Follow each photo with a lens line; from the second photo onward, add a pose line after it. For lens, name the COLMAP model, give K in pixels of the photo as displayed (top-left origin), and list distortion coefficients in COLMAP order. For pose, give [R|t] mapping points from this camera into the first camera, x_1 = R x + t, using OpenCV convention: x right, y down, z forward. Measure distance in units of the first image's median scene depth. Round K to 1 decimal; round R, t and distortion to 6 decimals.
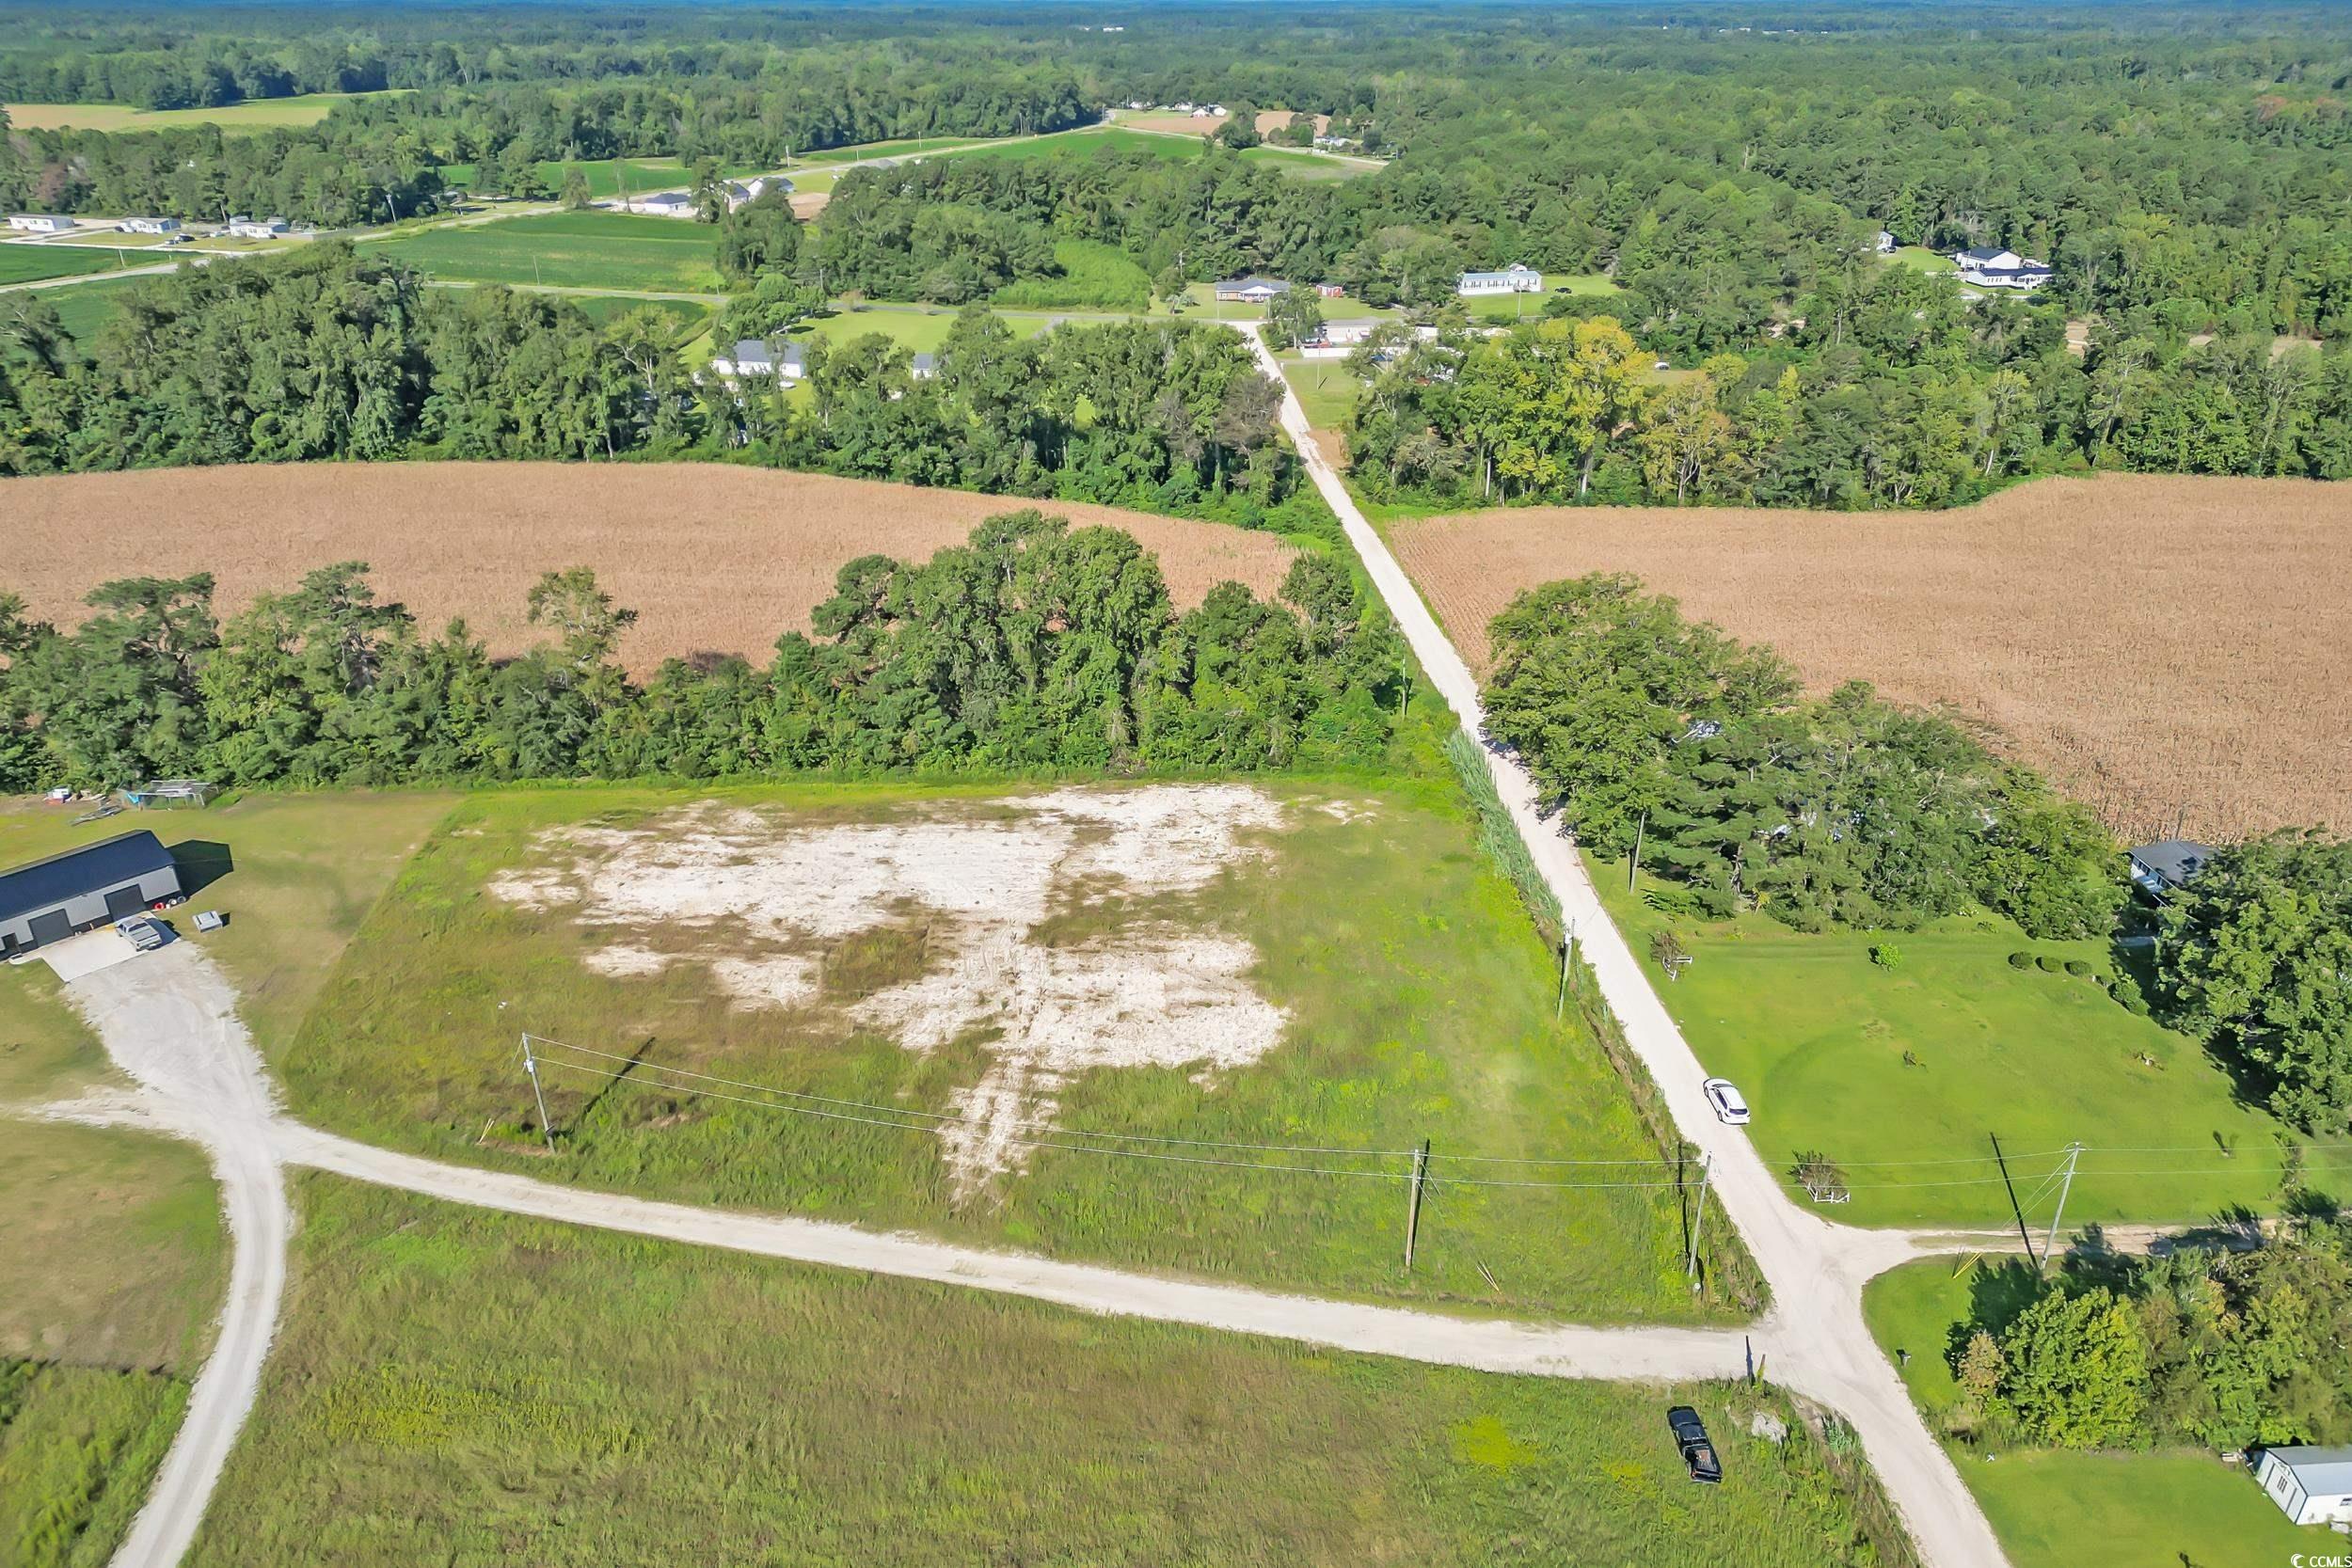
lens RADIAL K [[1621.7, 0, 1183.9], [0, 1621.7, 806.0], [0, 0, 1]] dist [0.078176, -0.069219]
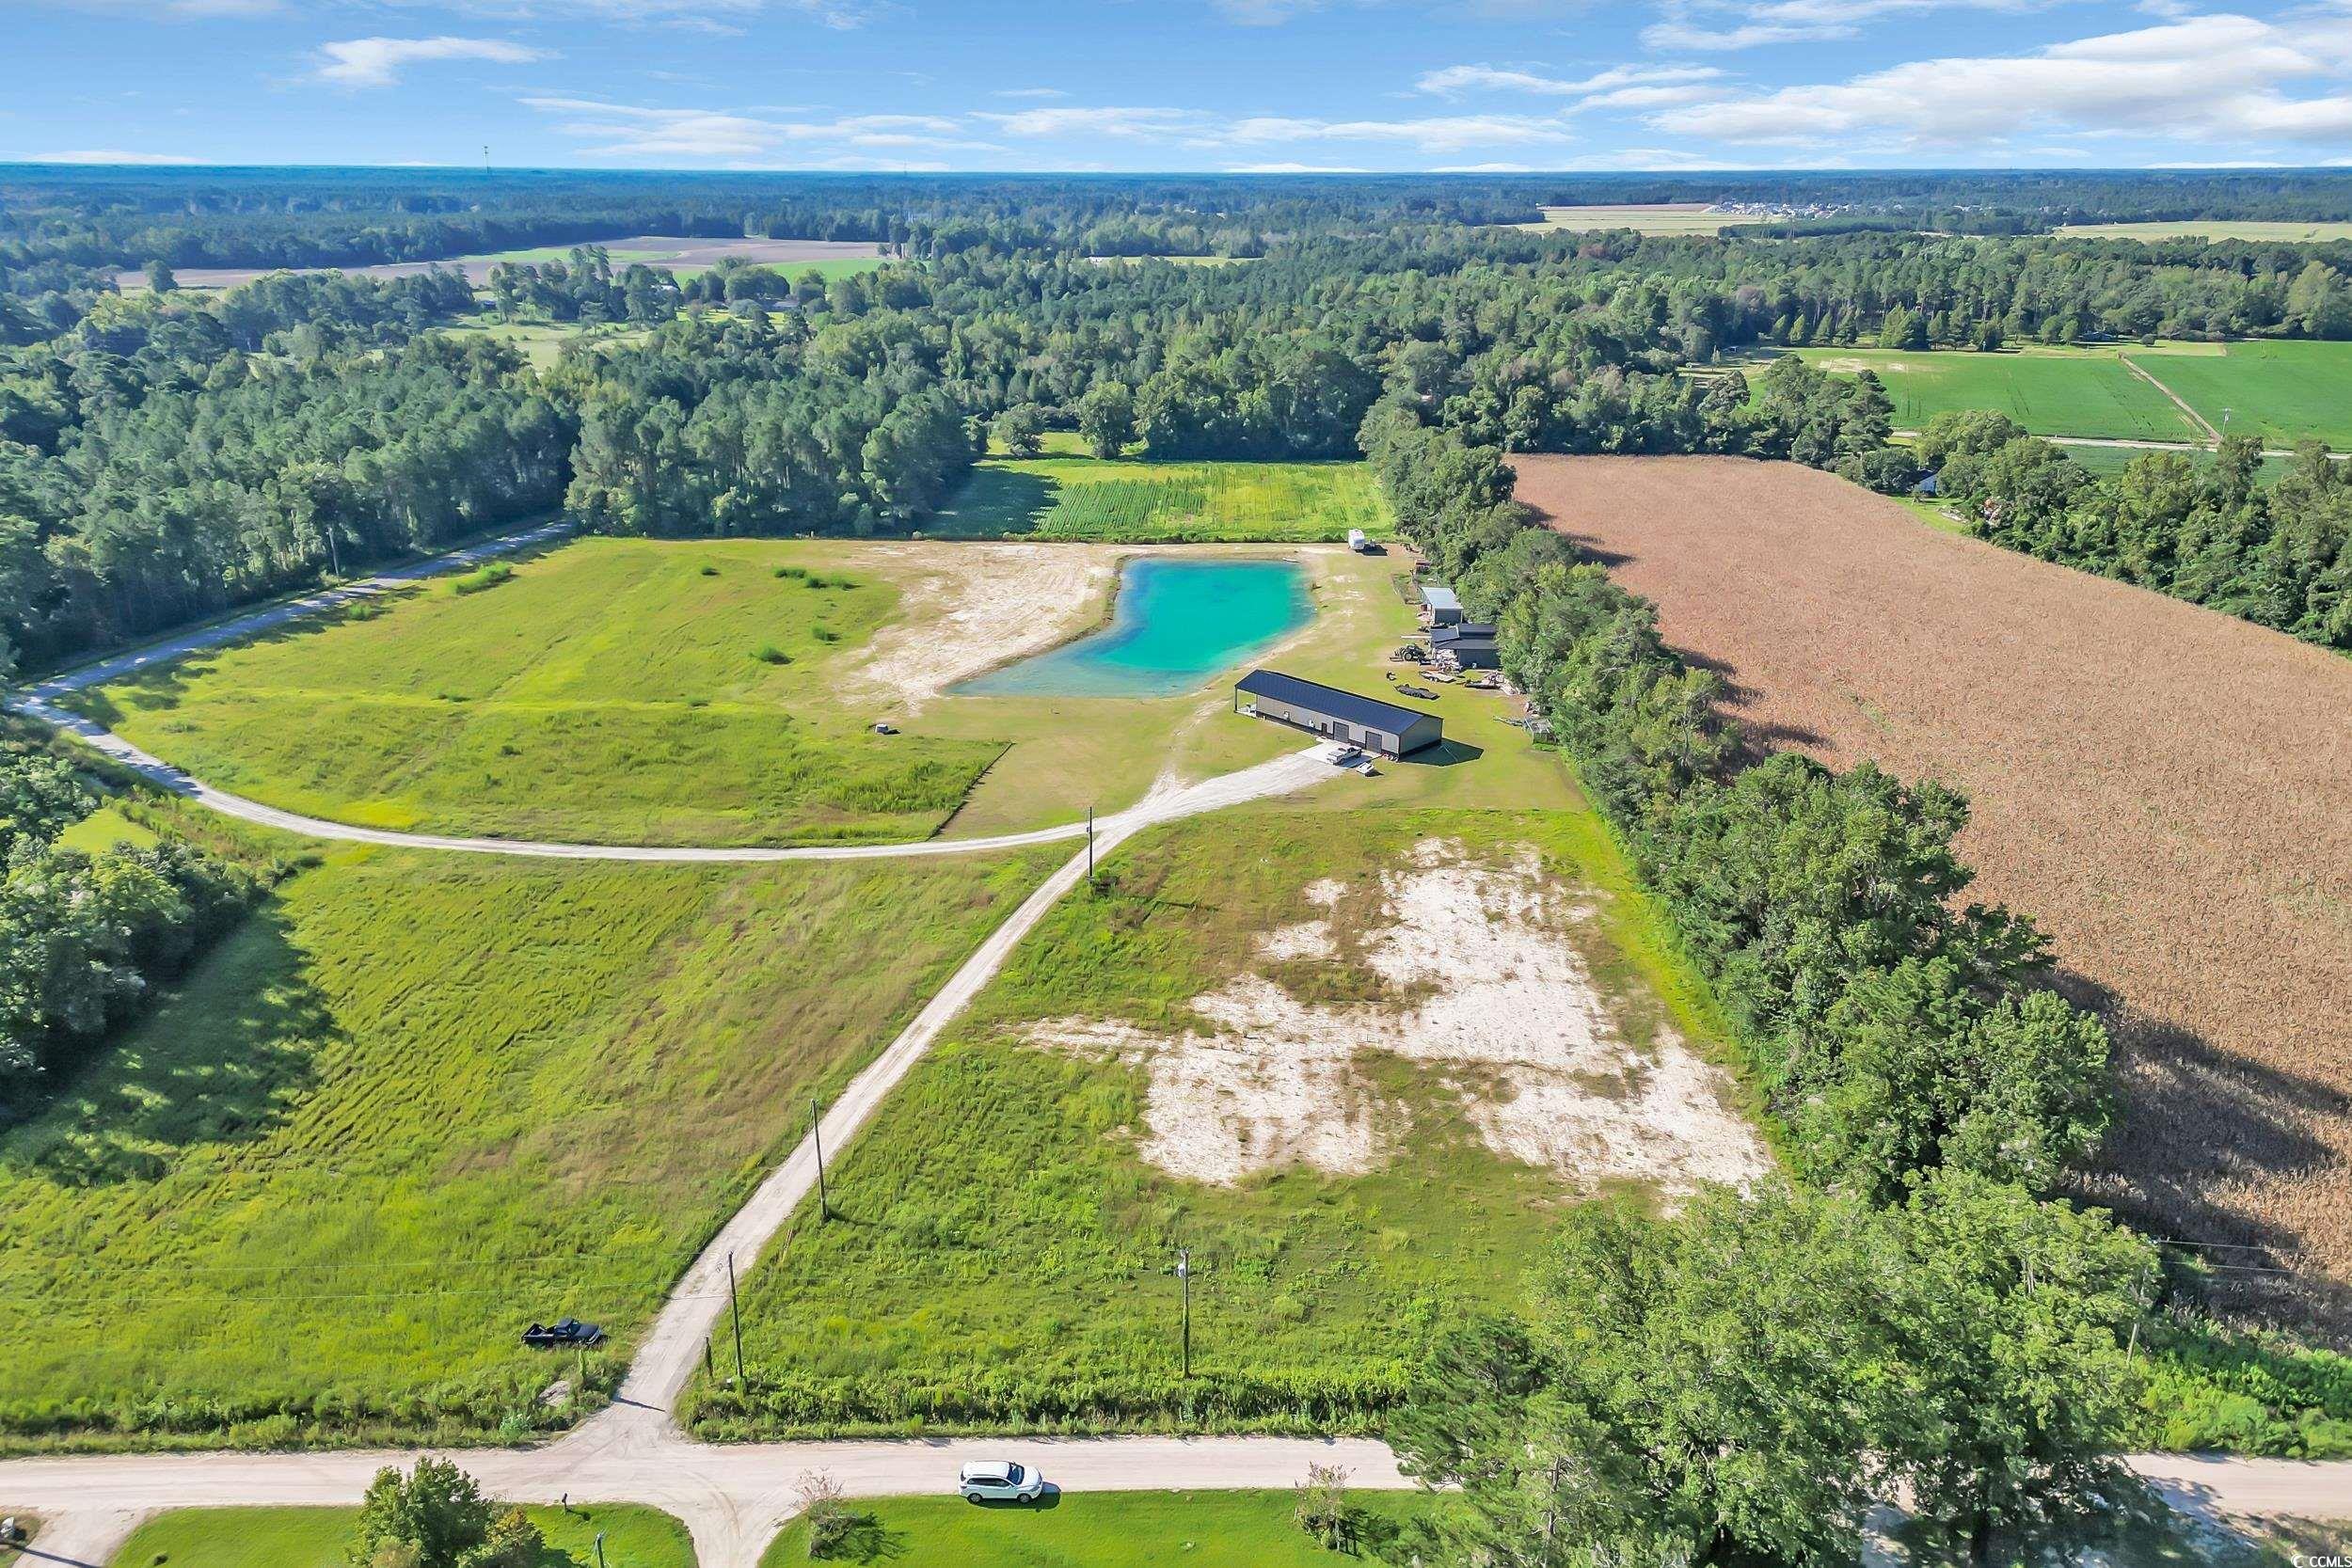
lens RADIAL K [[1621.7, 0, 1164.9], [0, 1621.7, 785.8], [0, 0, 1]] dist [0.078176, -0.069219]
pose [[-0.086211, 0.351508, -0.932207, 0.788191], [-0.438405, 0.826843, 0.352323, -0.349720], [0.894633, 0.439058, 0.082820, 0.705244]]
